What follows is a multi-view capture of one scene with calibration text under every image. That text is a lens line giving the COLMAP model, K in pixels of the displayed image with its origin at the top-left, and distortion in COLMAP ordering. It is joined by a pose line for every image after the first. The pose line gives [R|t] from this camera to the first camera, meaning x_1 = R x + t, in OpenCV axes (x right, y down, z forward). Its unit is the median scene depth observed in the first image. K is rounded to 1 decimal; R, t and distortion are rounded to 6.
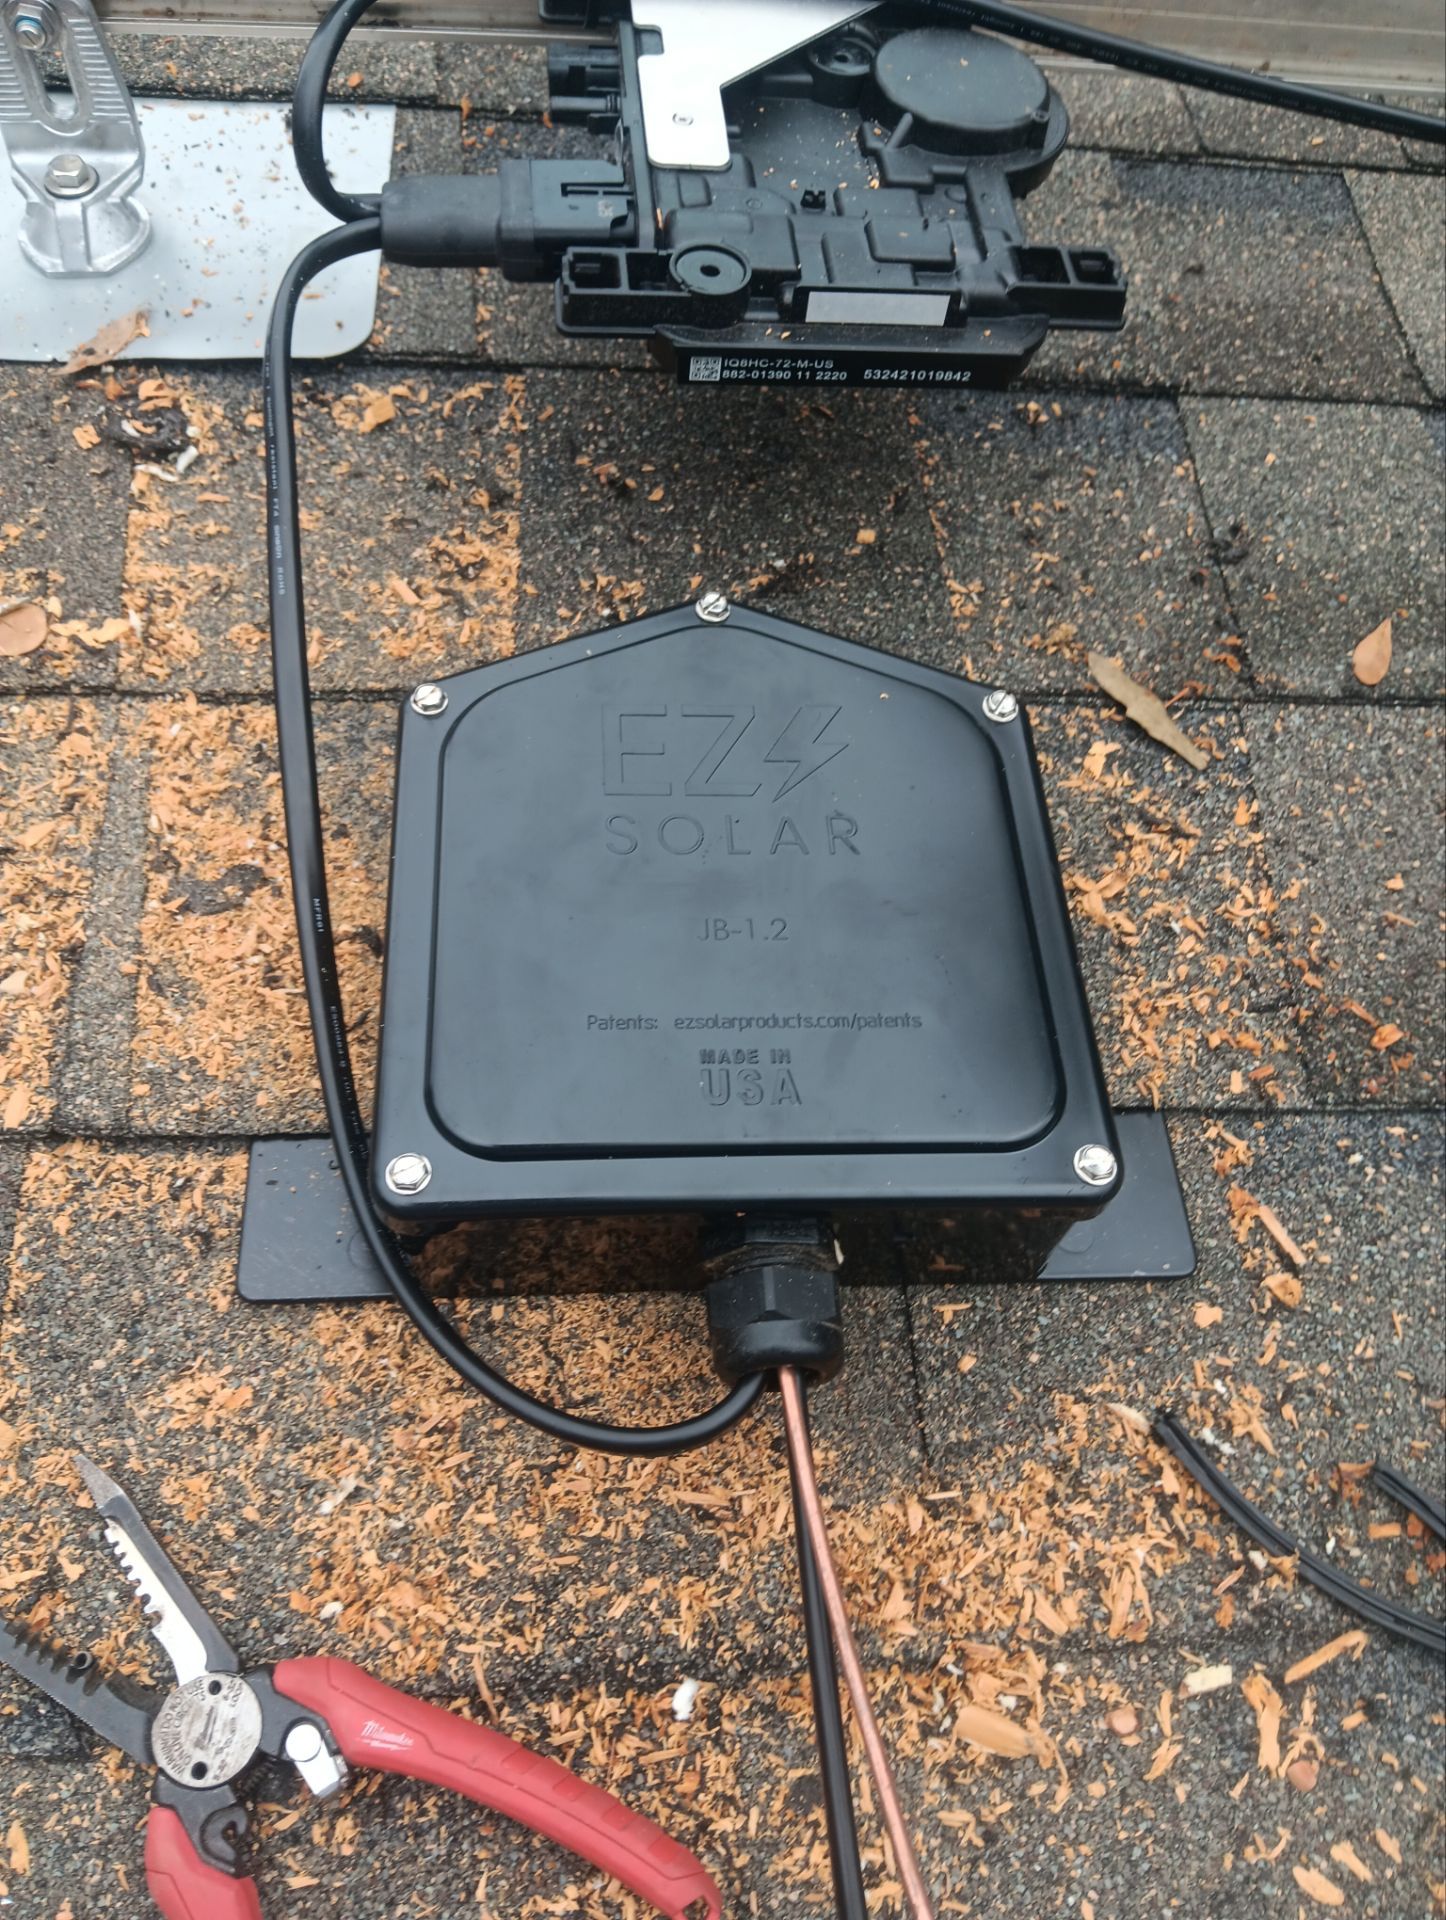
lens RADIAL K [[1587.8, 0, 794.2], [0, 1587.8, 963.3], [0, 0, 1]] dist [0.021150, -0.108250]
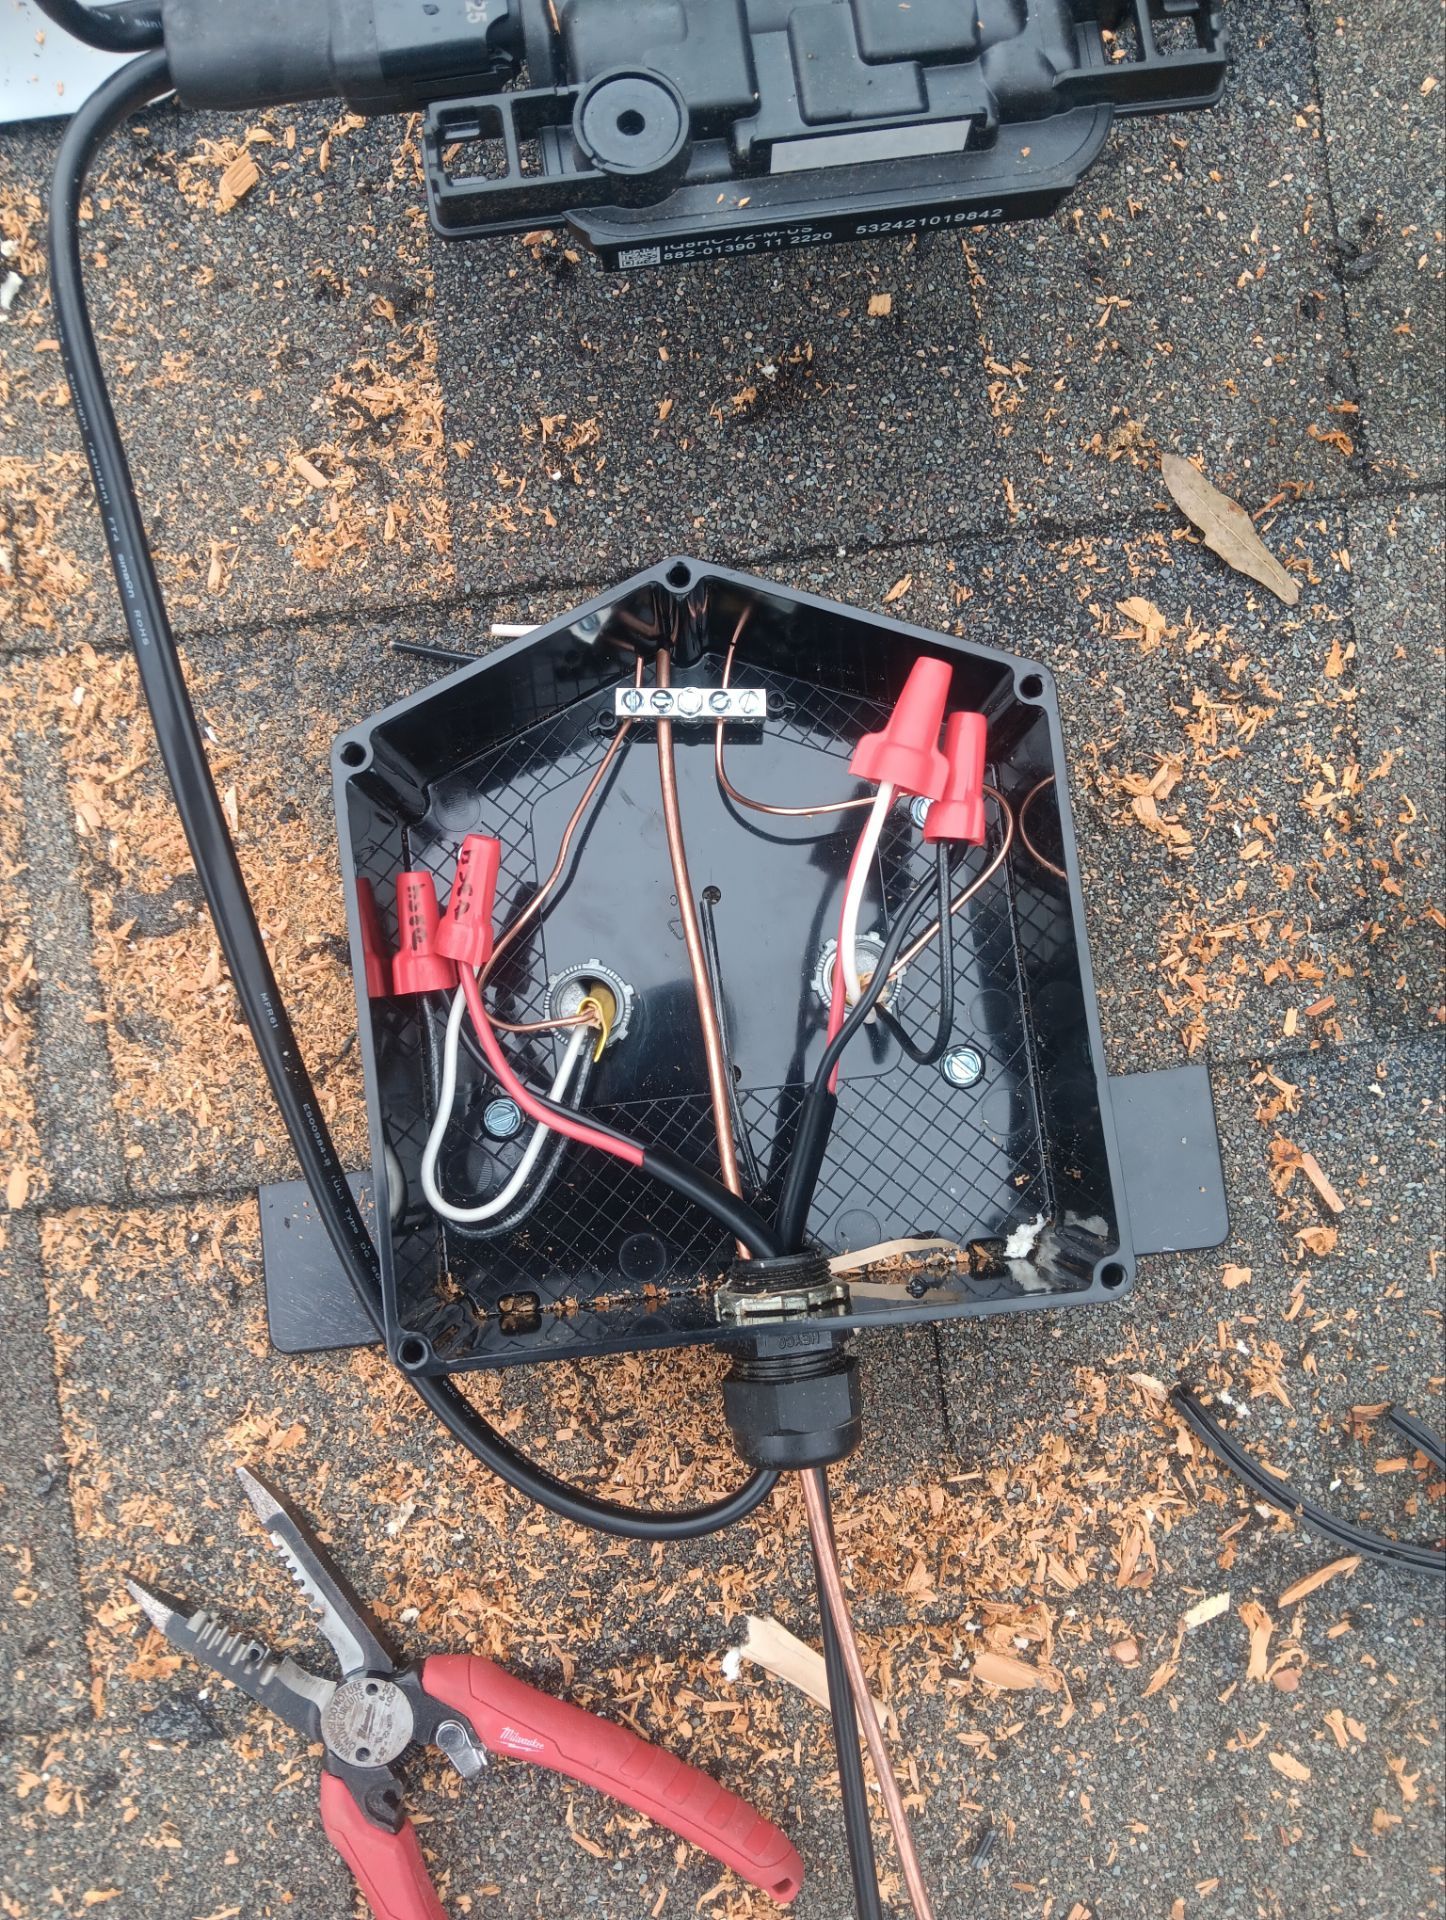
lens RADIAL K [[1587.8, 0, 794.2], [0, 1587.8, 963.3], [0, 0, 1]] dist [0.021150, -0.108250]
pose [[0.997448, -0.029690, -0.064938, 0.057736], [0.056341, 0.885950, 0.460346, -0.446406], [0.043864, -0.462829, 0.885362, 0.209731]]
